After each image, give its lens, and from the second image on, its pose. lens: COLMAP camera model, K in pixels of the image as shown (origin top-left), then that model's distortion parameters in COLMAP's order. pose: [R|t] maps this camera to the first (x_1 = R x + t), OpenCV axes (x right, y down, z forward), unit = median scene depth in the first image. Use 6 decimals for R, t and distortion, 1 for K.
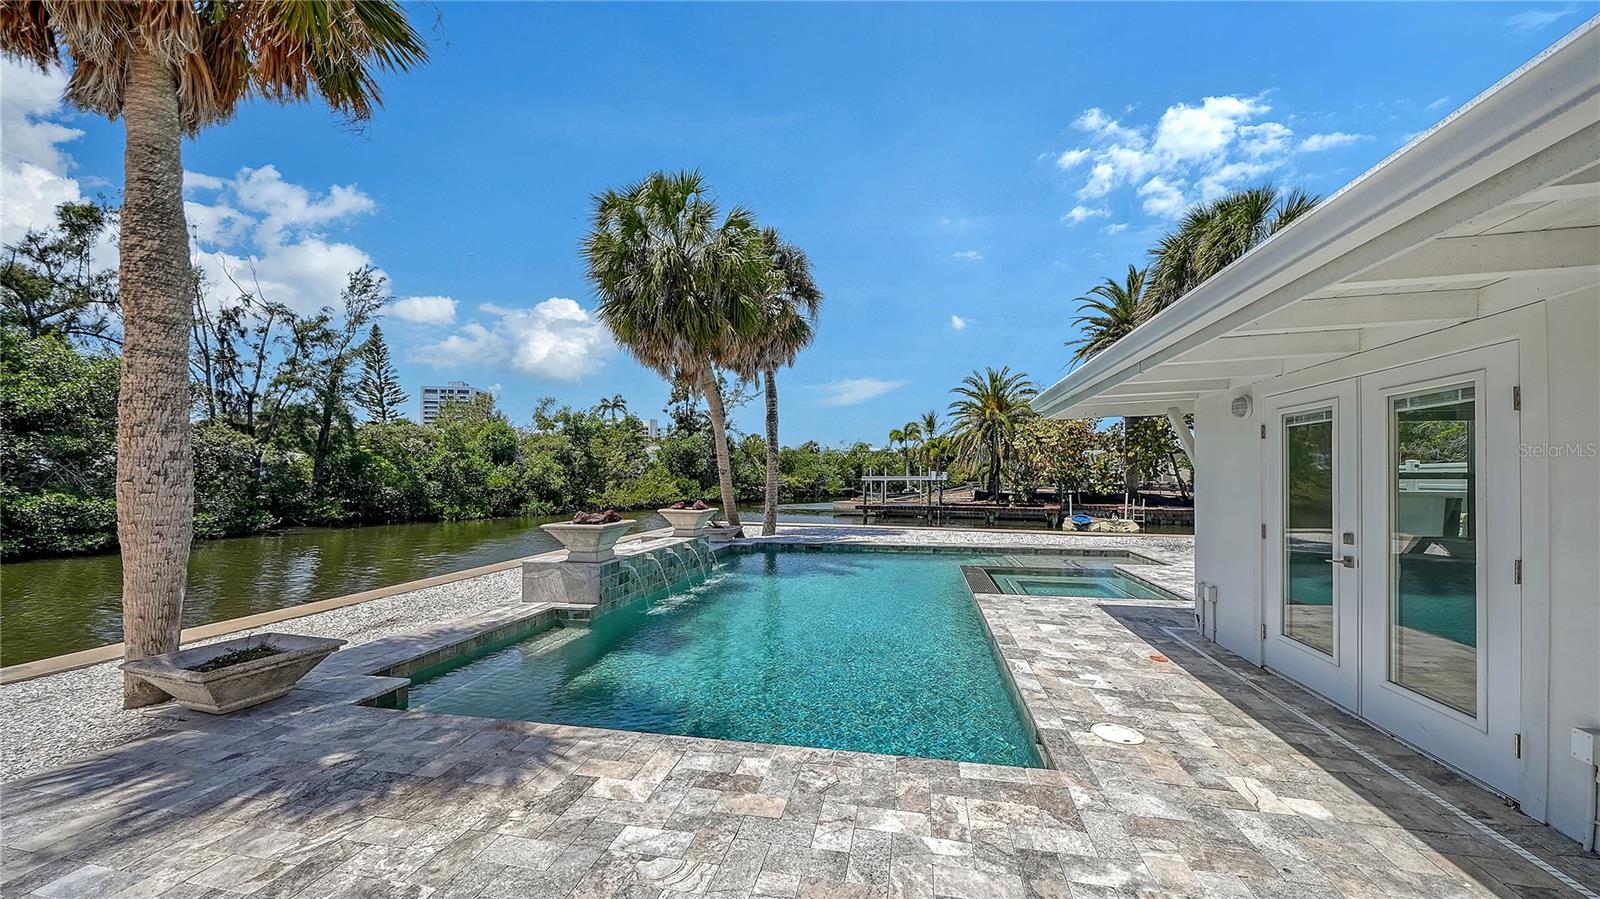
lens RADIAL K [[560.9, 0, 798.2], [0, 560.9, 471.3], [0, 0, 1]] dist [-0.004096, -0.001135]
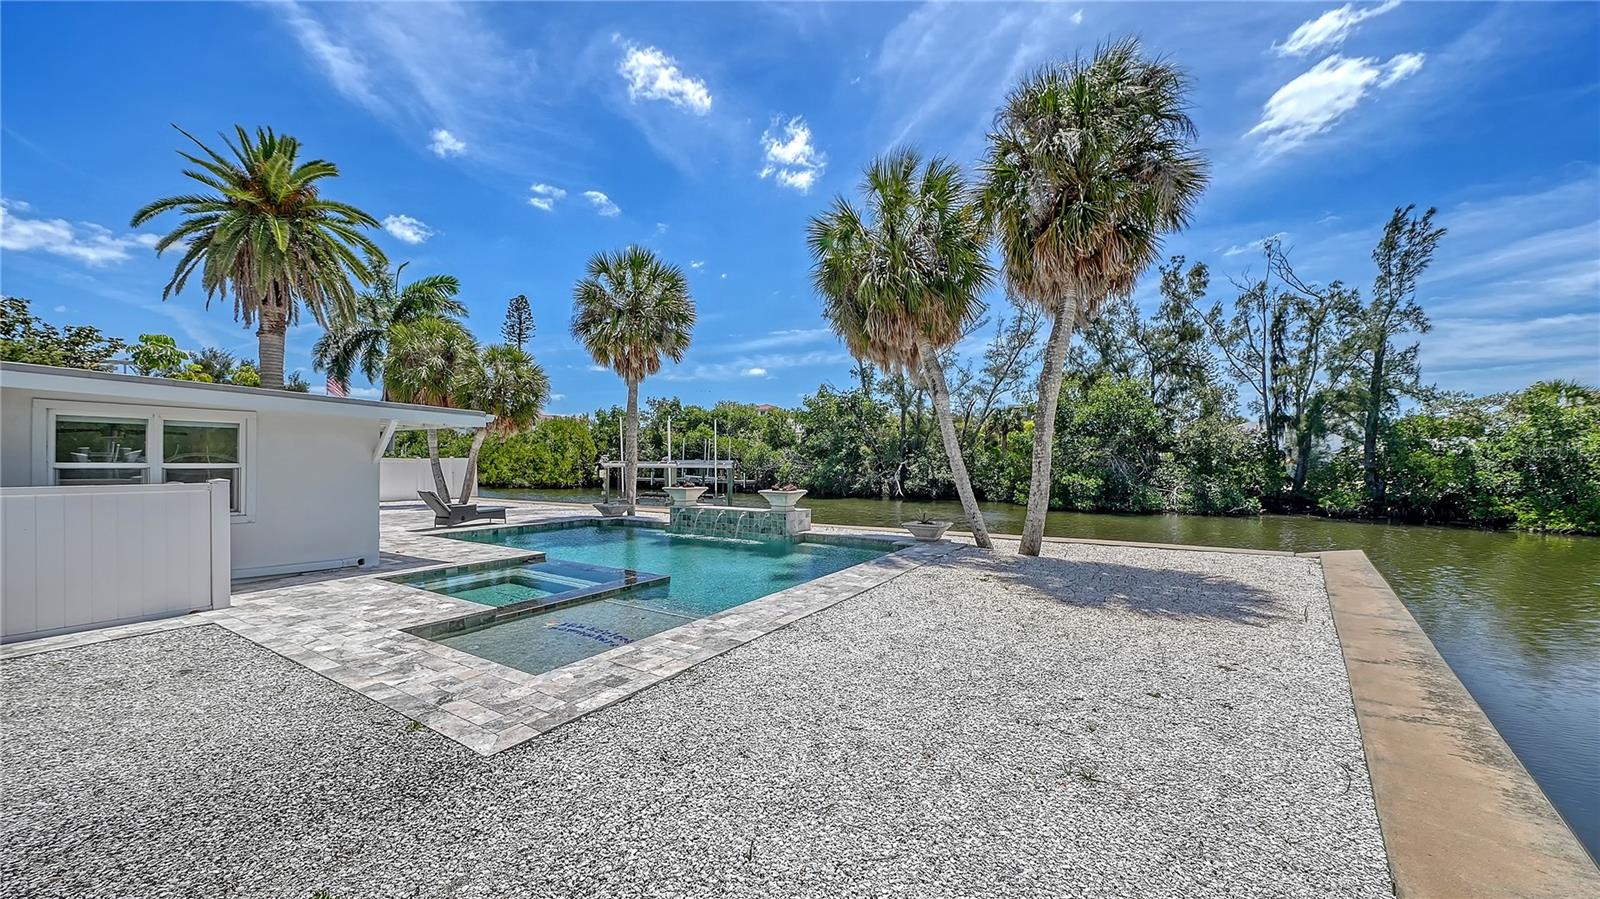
lens RADIAL K [[560.9, 0, 800.6], [0, 560.9, 464.7], [0, 0, 1]] dist [-0.004096, -0.001135]
pose [[-0.331210, 0.003885, -0.943549, 0.329332], [0.007627, 0.999970, 0.001440, 0.001977], [0.943526, -0.006720, -0.331229, 0.469365]]
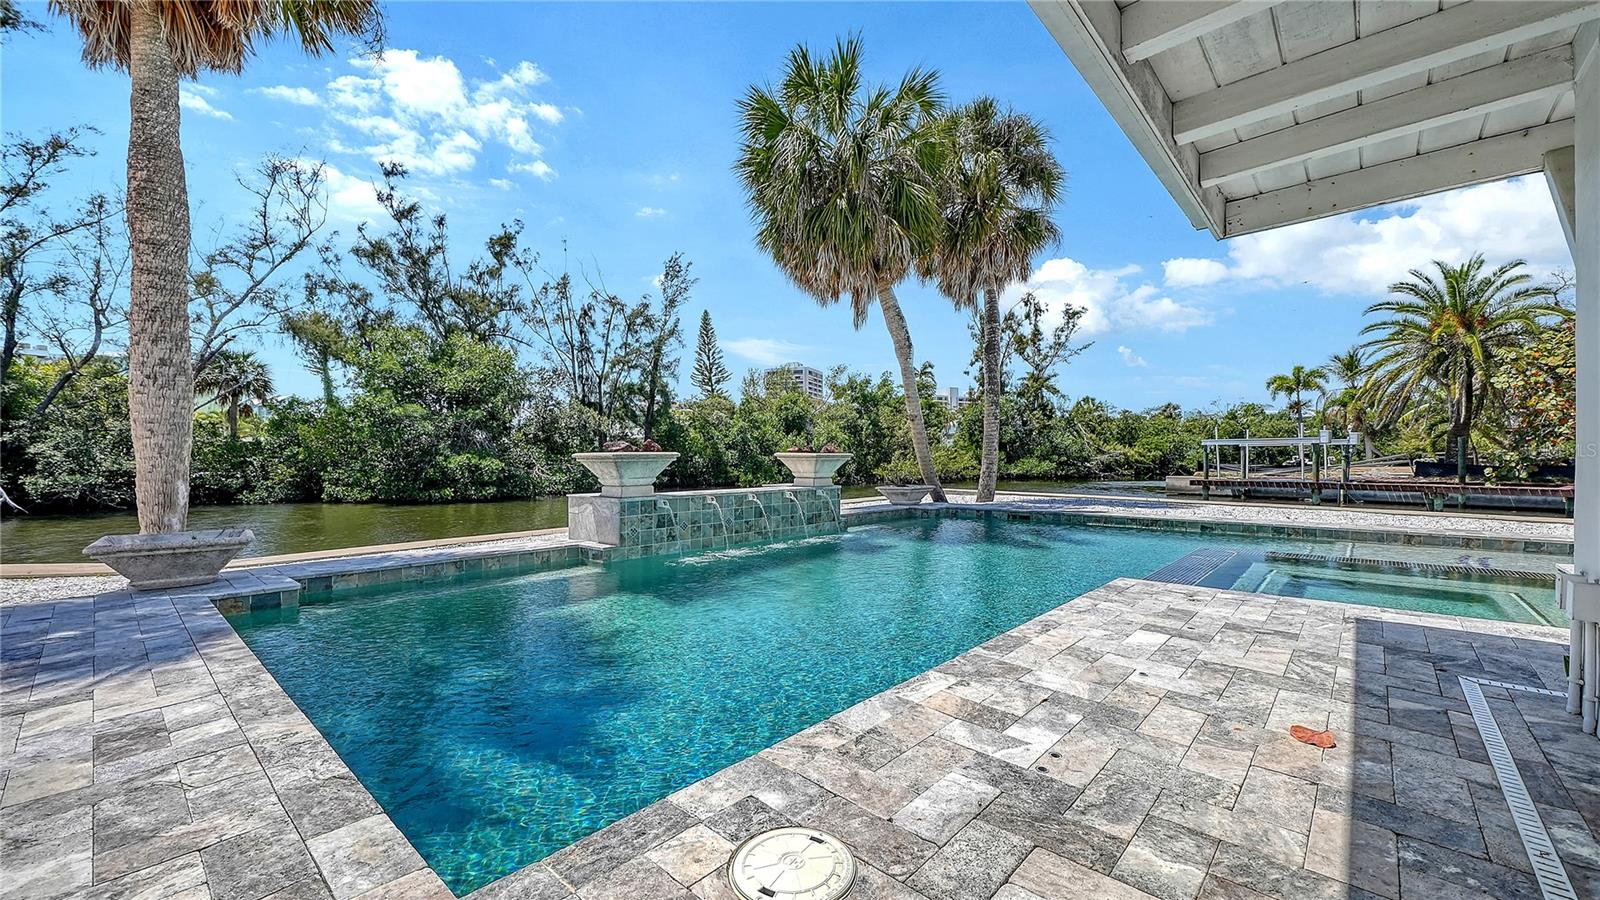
lens RADIAL K [[624.7, 0, 826.8], [0, 624.7, 460.5], [0, 0, 1]] dist [0.002412, -0.001669]
pose [[0.875655, 0.003972, -0.482921, 0.083271], [0.005574, 0.999816, 0.018330, 0.019441], [0.482905, -0.018742, 0.875472, 0.067558]]
